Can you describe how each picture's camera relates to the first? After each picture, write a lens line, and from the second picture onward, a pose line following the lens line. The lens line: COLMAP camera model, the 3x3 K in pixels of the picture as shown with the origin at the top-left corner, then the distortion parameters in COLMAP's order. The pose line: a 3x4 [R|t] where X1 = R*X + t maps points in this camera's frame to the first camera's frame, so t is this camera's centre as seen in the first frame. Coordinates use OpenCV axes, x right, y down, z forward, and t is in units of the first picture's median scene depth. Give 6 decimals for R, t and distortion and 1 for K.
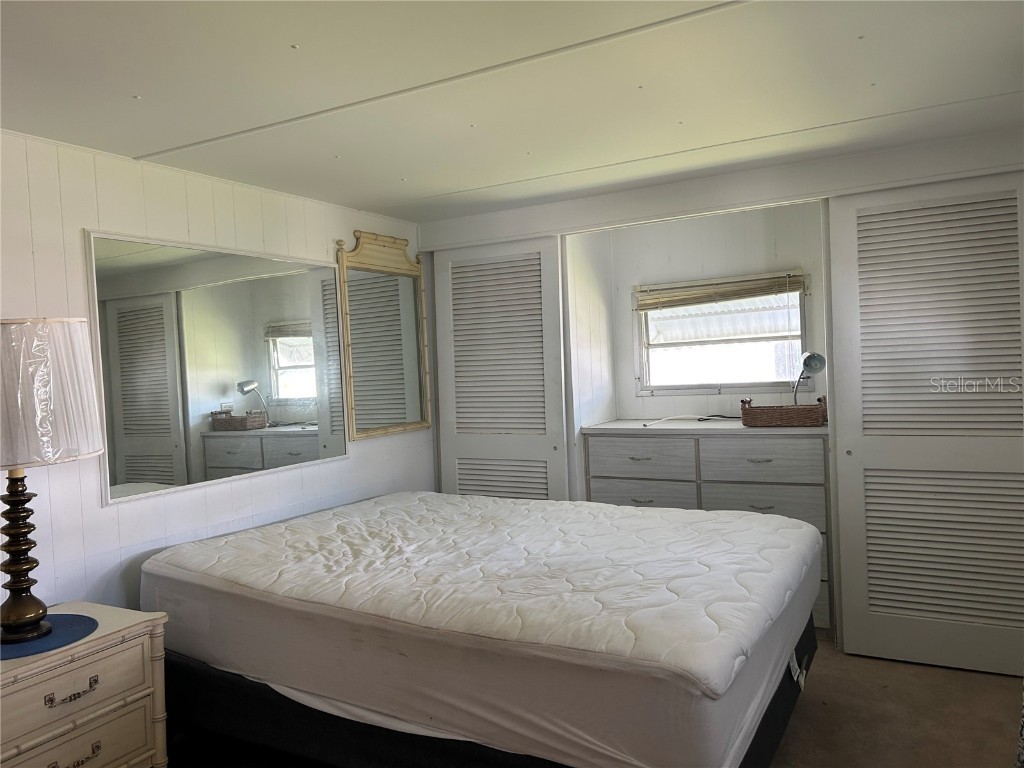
lens RADIAL K [[767.1, 0, 507.1], [0, 767.1, 381.5], [0, 0, 1]] dist [0.038766, -0.042548]
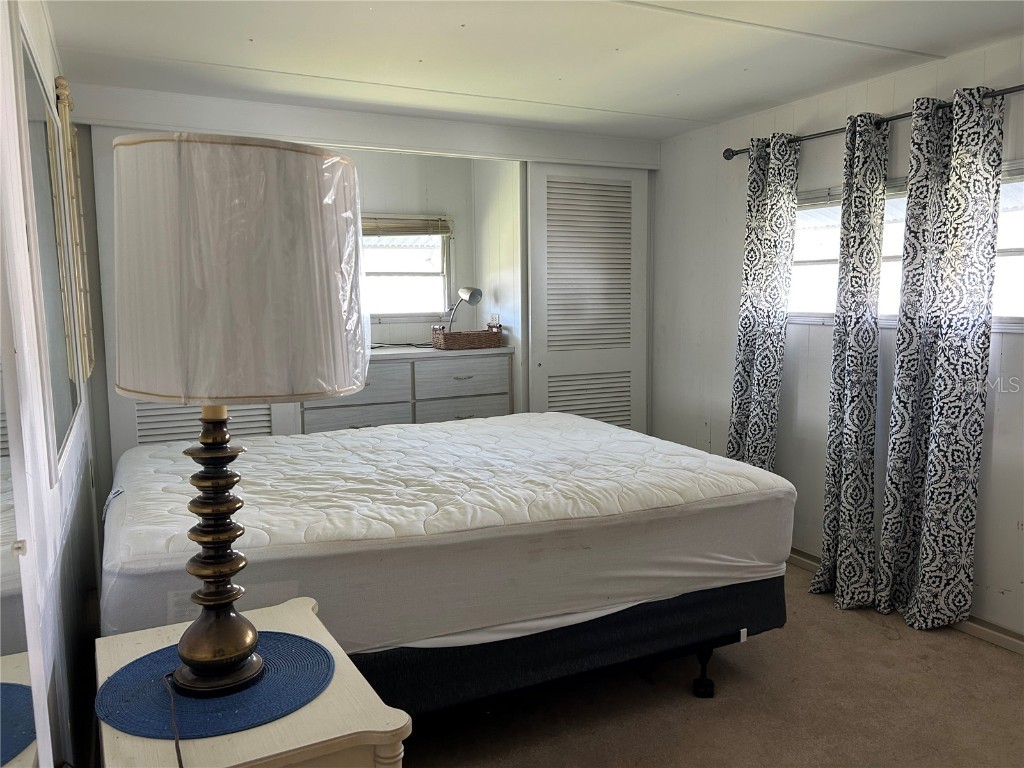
lens RADIAL K [[767.1, 0, 506.0], [0, 767.1, 388.0], [0, 0, 1]] dist [0.038766, -0.042548]
pose [[0.567037, -0.061867, 0.821366, -0.641264], [0.002352, 0.997293, 0.073495, 0.034995], [-0.823689, -0.039742, 0.565648, 0.307922]]
